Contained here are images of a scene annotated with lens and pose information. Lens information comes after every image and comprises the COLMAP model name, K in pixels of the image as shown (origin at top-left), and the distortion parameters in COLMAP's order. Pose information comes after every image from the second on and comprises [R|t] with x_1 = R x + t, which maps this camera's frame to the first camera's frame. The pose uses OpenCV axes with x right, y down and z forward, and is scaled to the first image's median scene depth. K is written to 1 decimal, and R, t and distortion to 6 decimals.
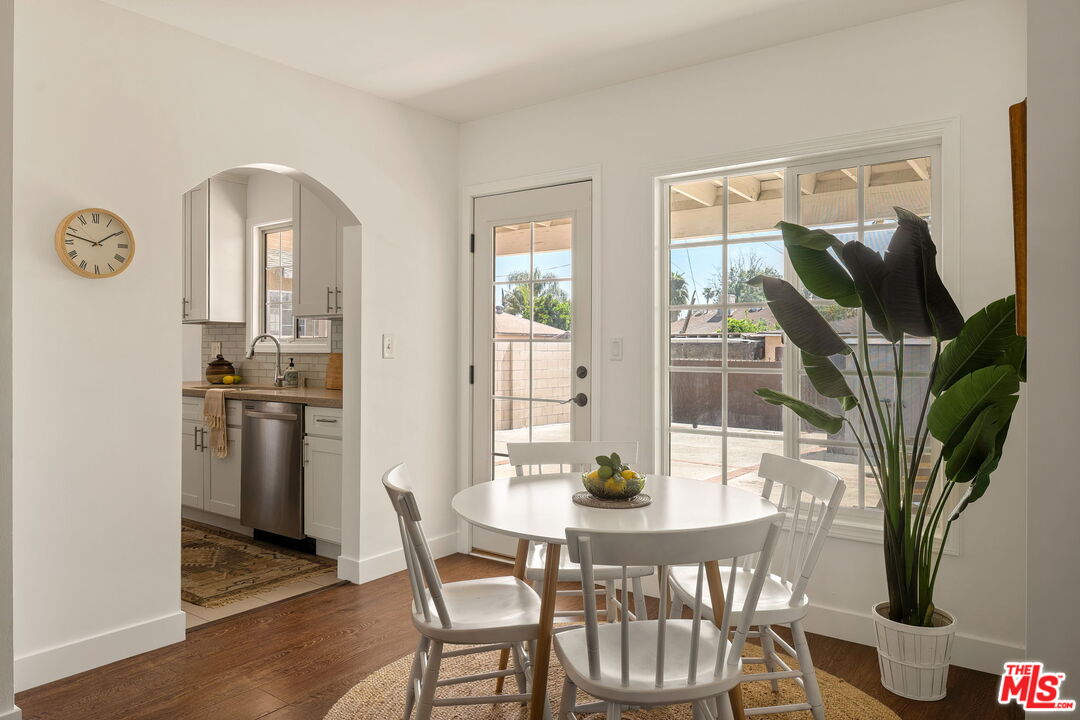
lens RADIAL K [[729.3, 0, 540.0], [0, 729.3, 360.0], [0, 0, 1]] dist [-0.000325, -0.000326]
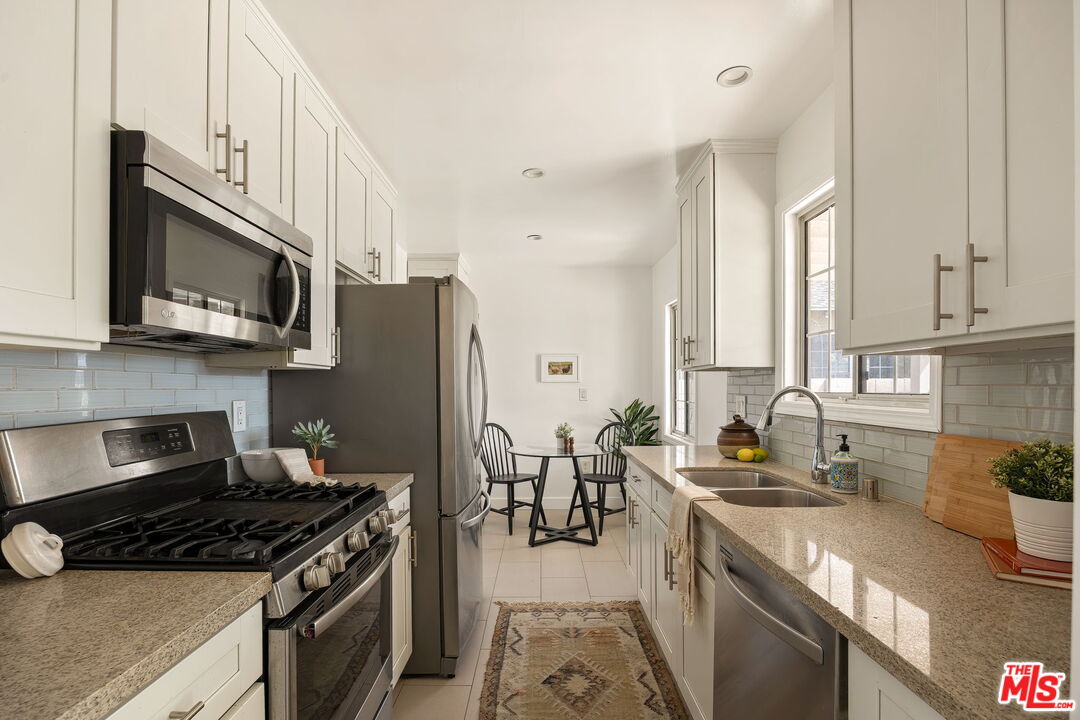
lens RADIAL K [[503.6, 0, 539.8], [0, 503.6, 385.5], [0, 0, 1]] dist [-0.002954, -0.000623]
pose [[0.596664, -0.003396, -0.802484, -0.181708], [-0.009512, 0.999891, -0.011304, -0.029900], [0.802435, 0.014378, 0.596567, 0.606616]]
